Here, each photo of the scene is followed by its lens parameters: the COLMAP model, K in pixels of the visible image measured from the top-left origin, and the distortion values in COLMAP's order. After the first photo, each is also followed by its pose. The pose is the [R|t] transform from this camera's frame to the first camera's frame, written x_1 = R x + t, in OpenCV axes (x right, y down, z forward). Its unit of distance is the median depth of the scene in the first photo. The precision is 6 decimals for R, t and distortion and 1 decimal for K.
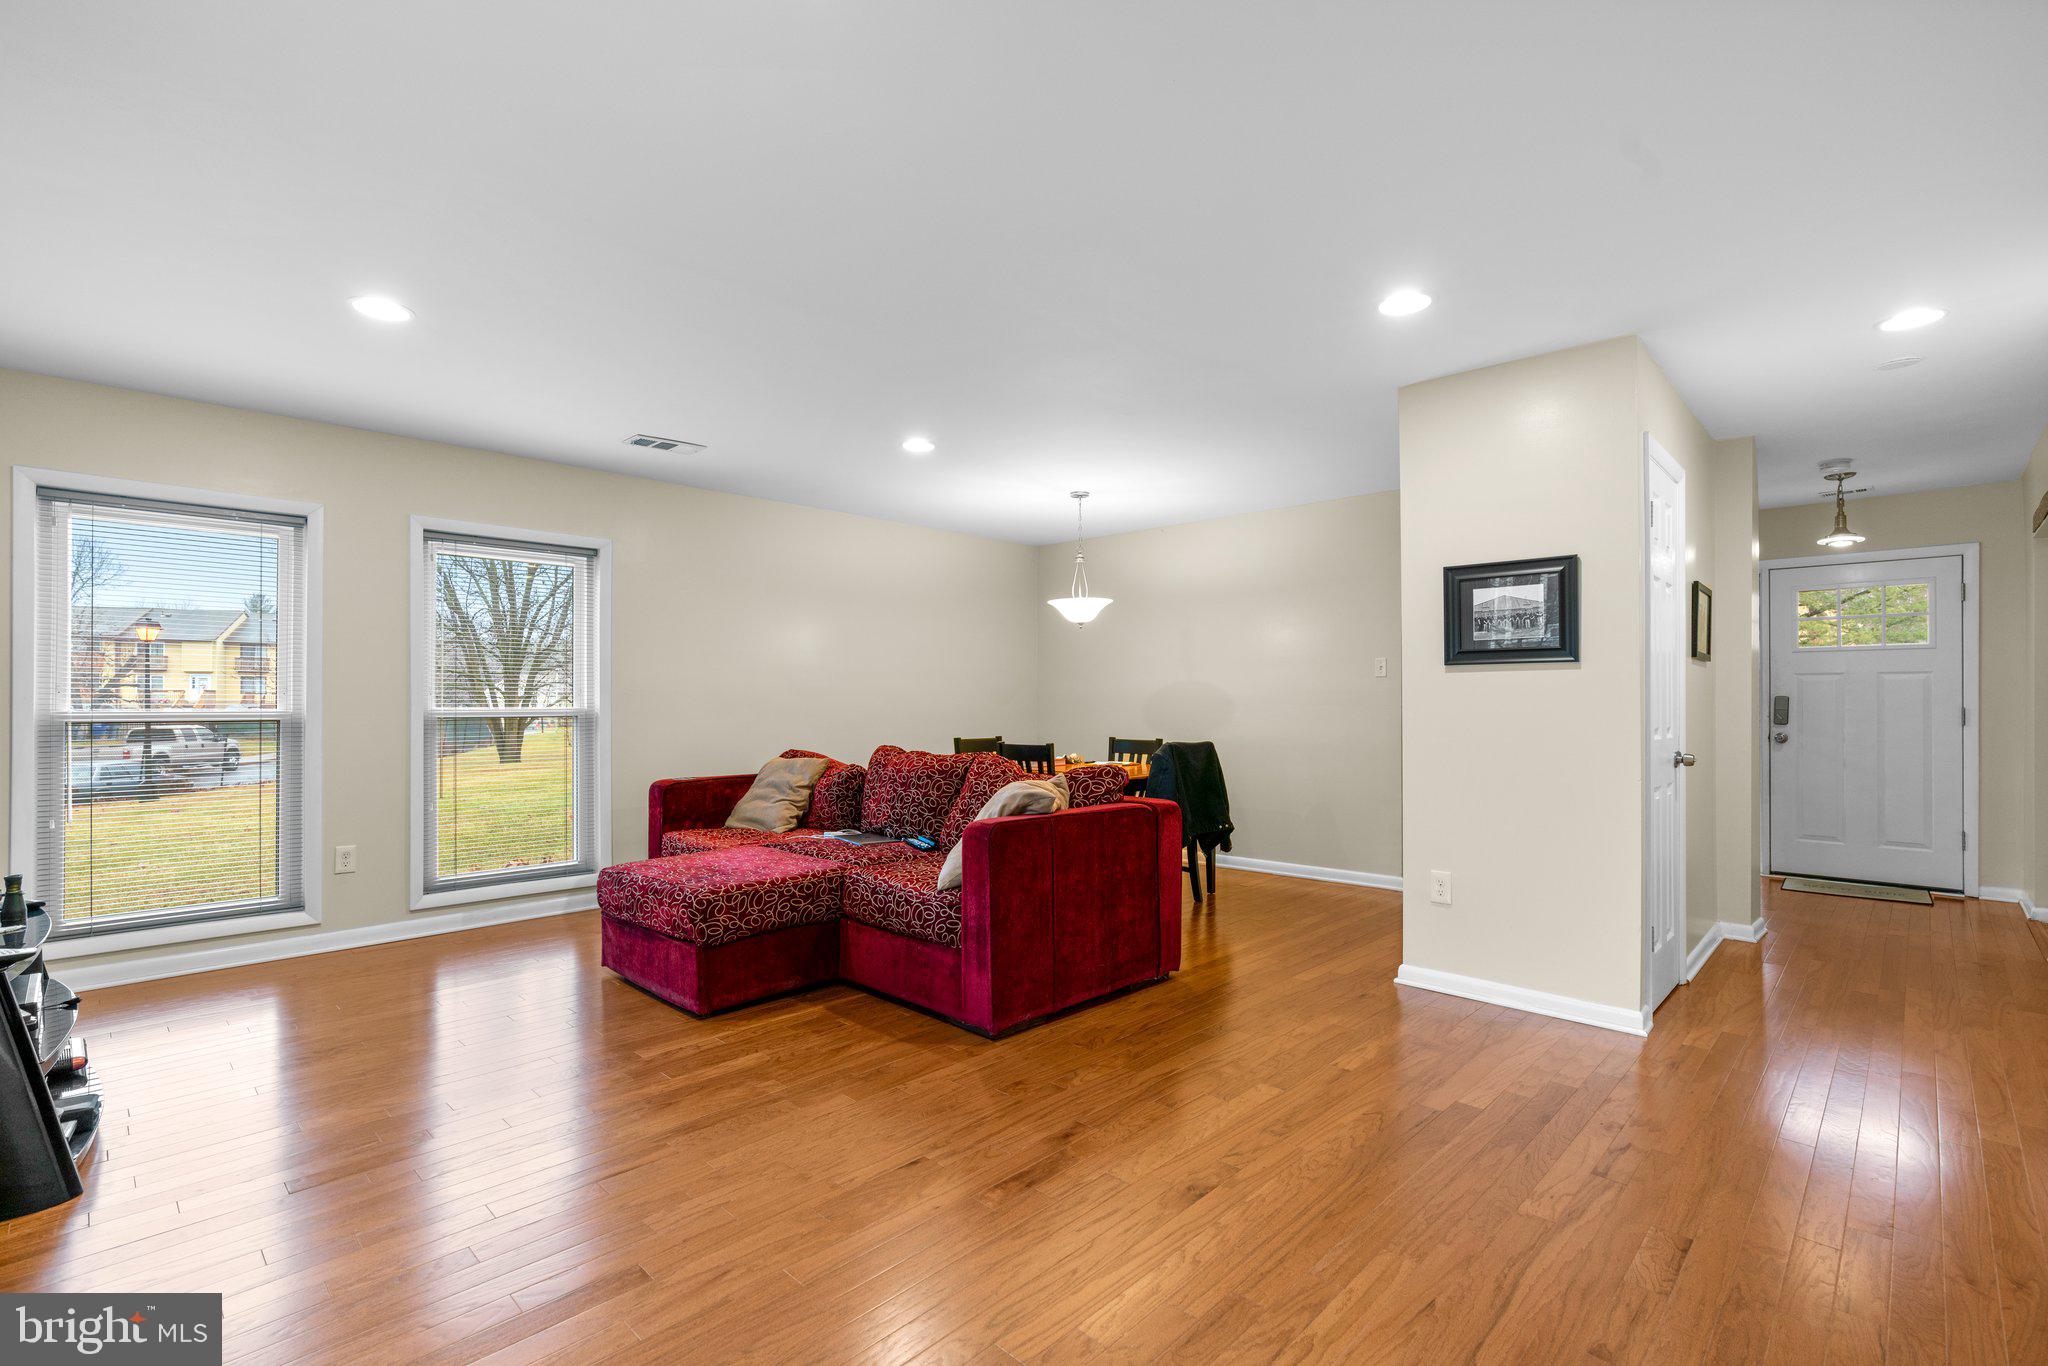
lens RADIAL K [[928.4, 0, 1019.6], [0, 928.4, 701.2], [0, 0, 1]] dist [-0.003087, -0.000033]
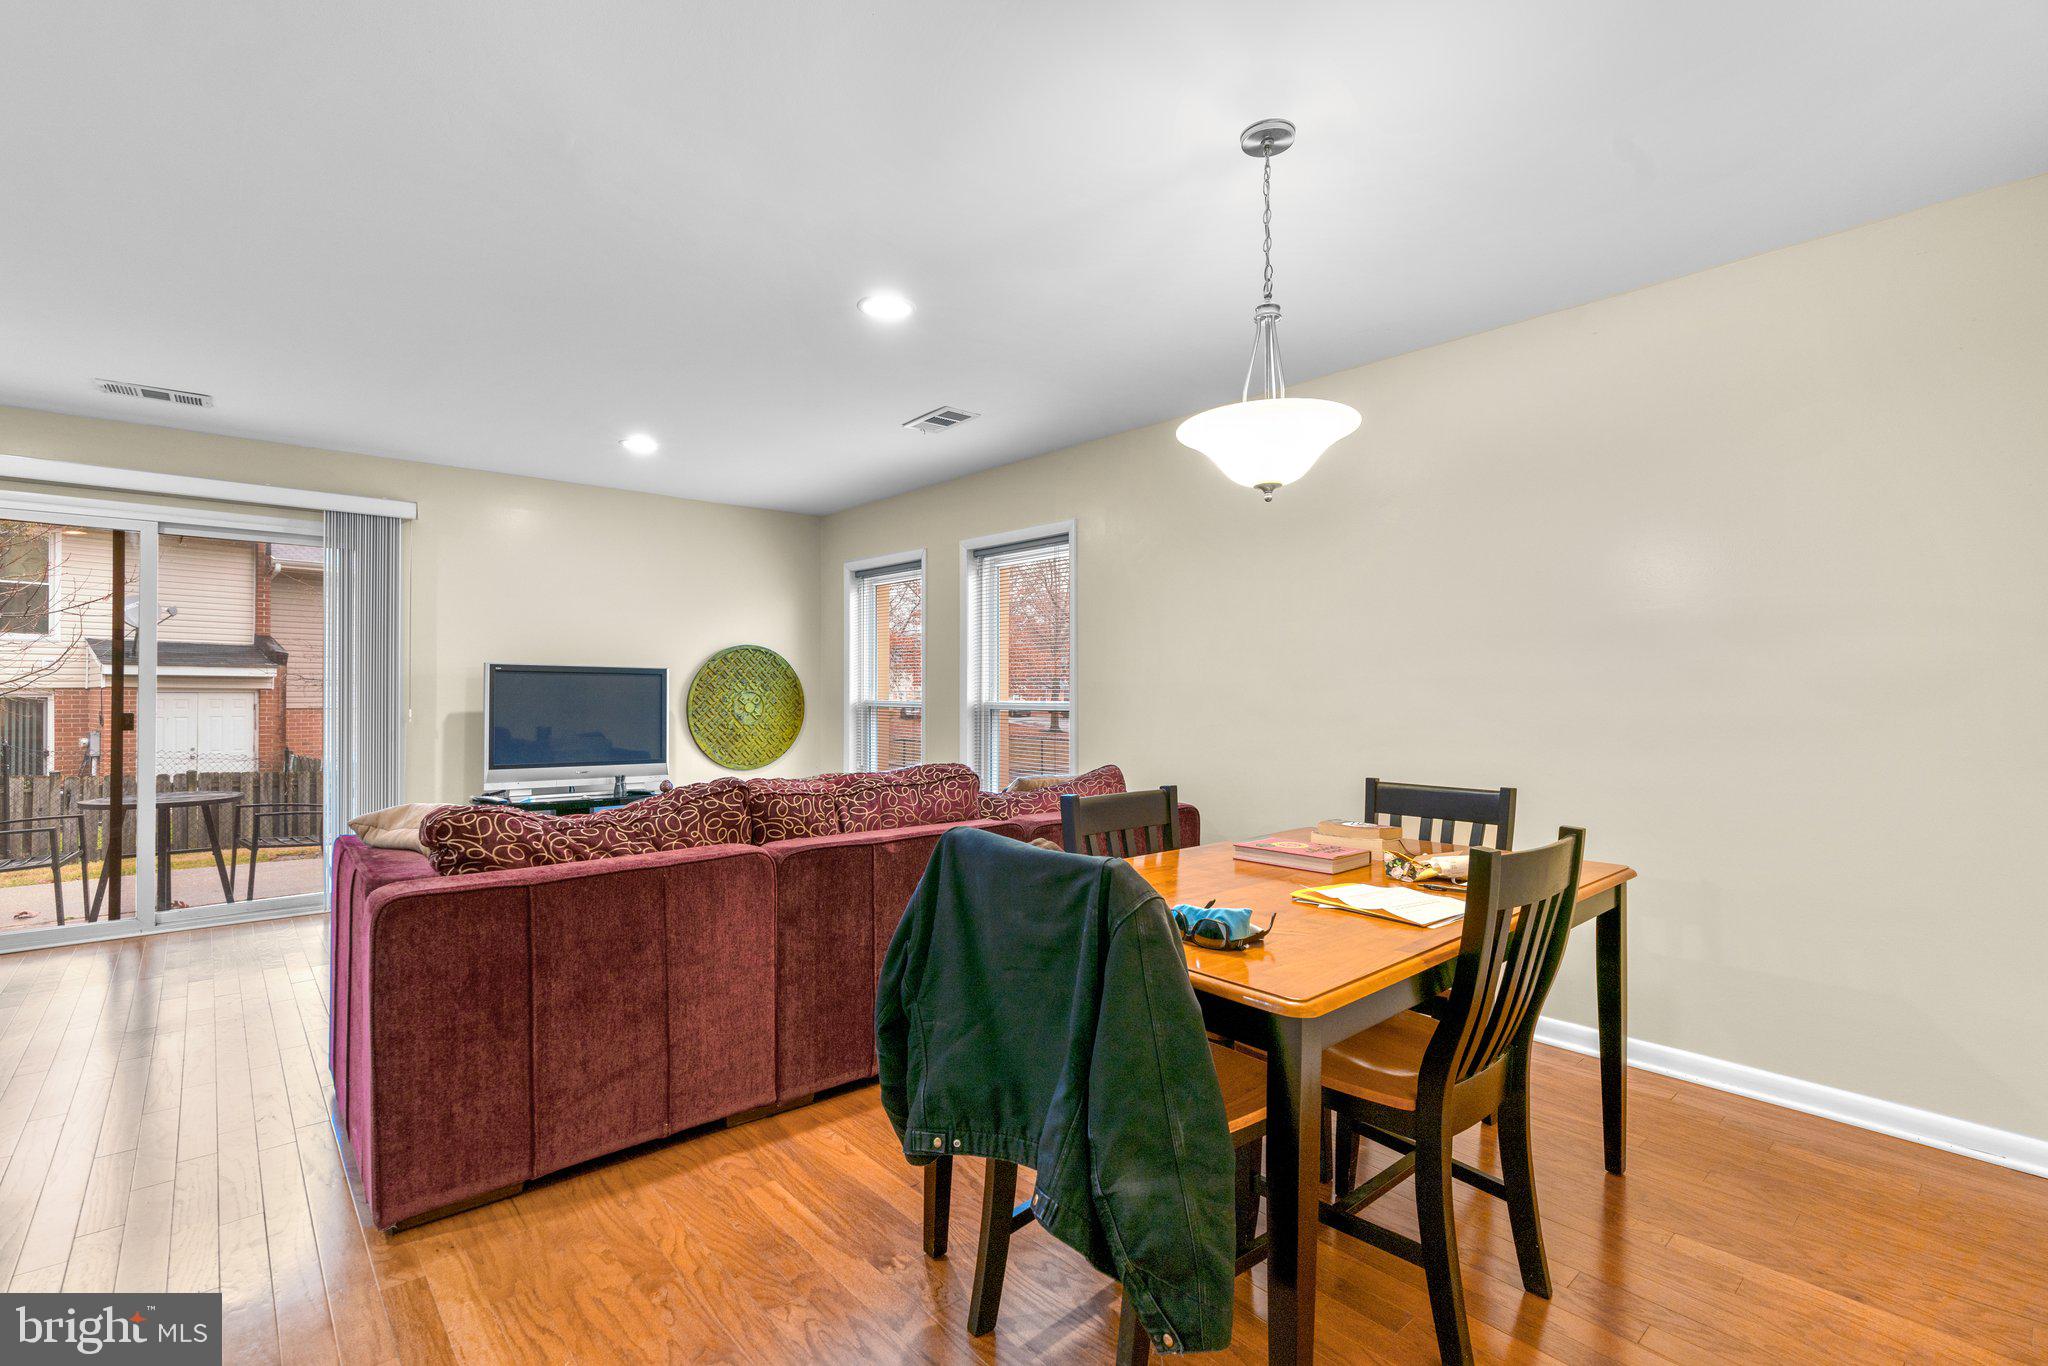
lens RADIAL K [[928.4, 0, 1019.6], [0, 928.4, 701.2], [0, 0, 1]] dist [-0.003087, -0.000033]
pose [[-0.076825, 0.009729, -0.996997, 0.712832], [-0.000510, 0.999952, 0.009797, -0.004300], [0.997044, 0.001261, -0.076816, 1.505922]]
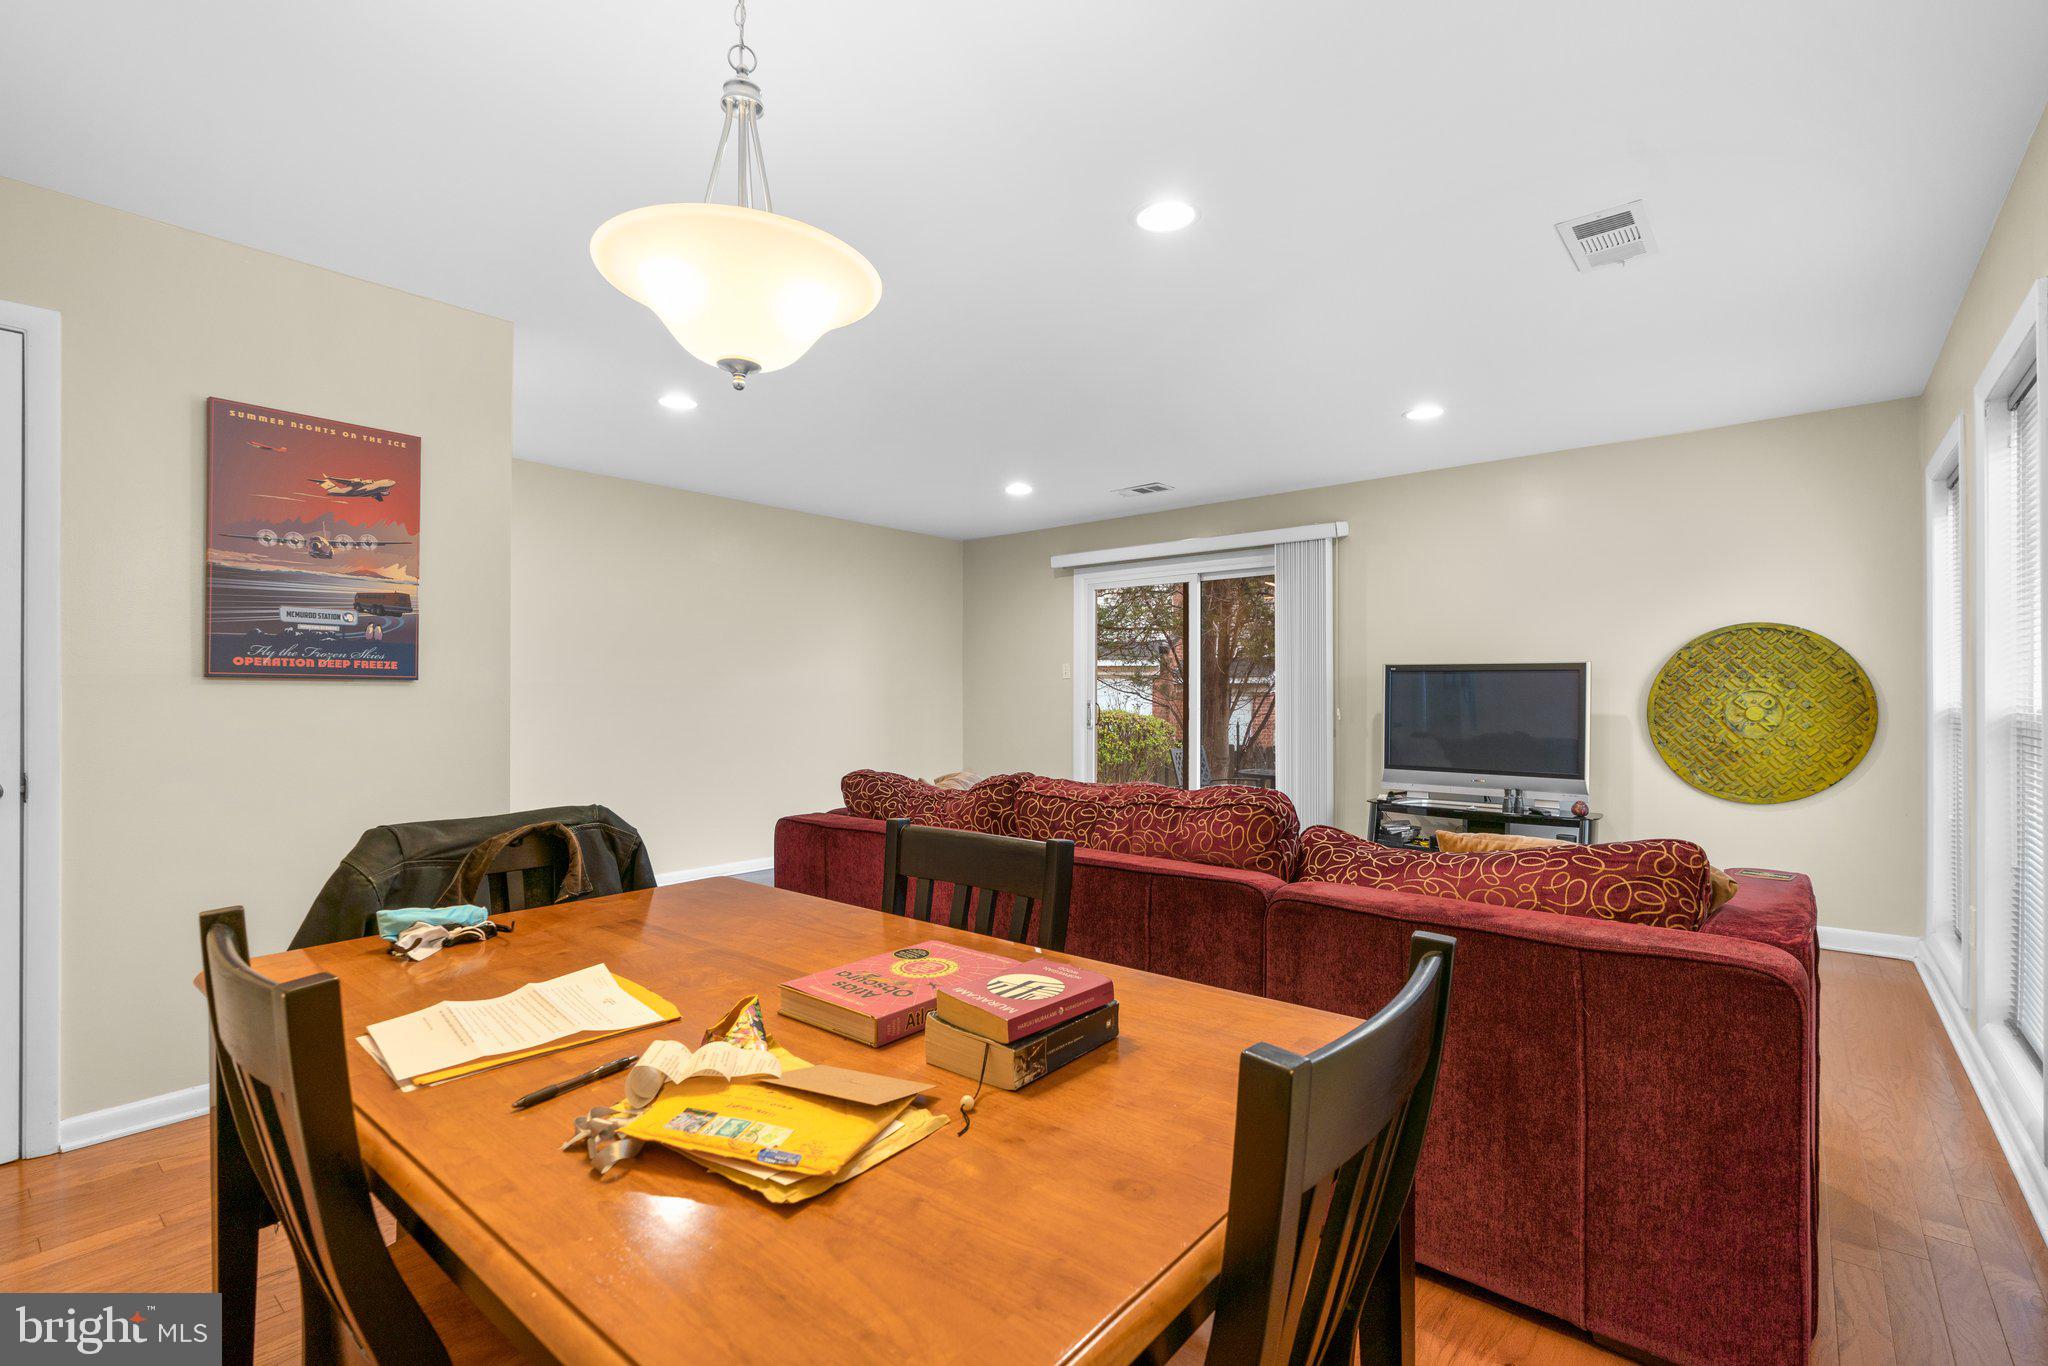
lens RADIAL K [[928.4, 0, 1019.6], [0, 928.4, 701.2], [0, 0, 1]] dist [-0.003087, -0.000033]
pose [[-0.996803, 0.002287, -0.079866, 0.037936], [0.001832, 0.999982, 0.005765, 0.000408], [0.079878, 0.005600, -0.996789, 1.999616]]
